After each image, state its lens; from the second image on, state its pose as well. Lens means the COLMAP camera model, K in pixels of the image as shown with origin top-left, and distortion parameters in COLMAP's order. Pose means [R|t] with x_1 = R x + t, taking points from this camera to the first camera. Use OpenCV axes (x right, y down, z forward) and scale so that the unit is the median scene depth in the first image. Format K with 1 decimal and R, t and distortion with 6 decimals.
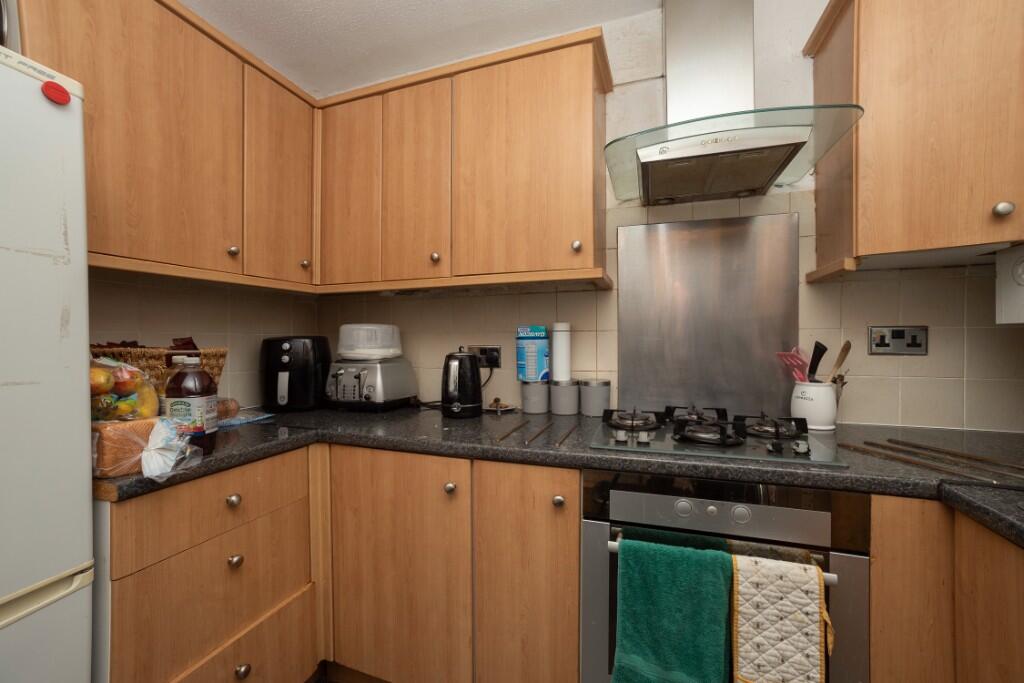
lens RADIAL K [[422.8, 0, 508.0], [0, 422.8, 341.4], [0, 0, 1]] dist [-0.019368, 0.004169]
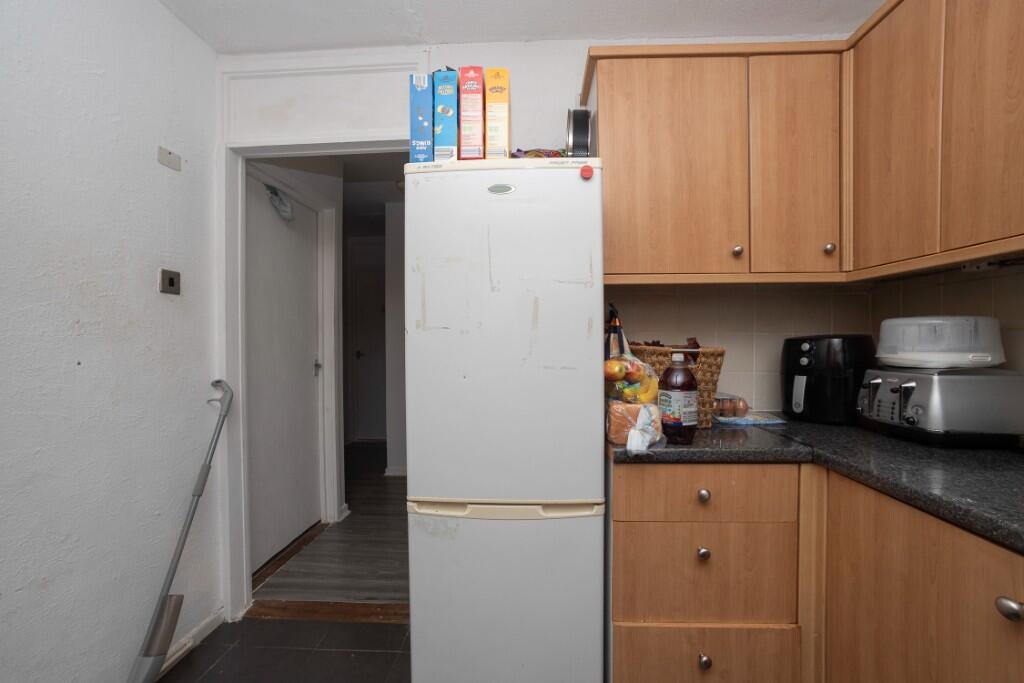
lens RADIAL K [[422.8, 0, 511.3], [0, 422.8, 344.1], [0, 0, 1]] dist [-0.019368, 0.004169]
pose [[0.281692, 0.010861, -0.959443, 0.175990], [0.000838, 0.999933, 0.011565, -0.005595], [0.959505, -0.004062, 0.281664, 0.207703]]
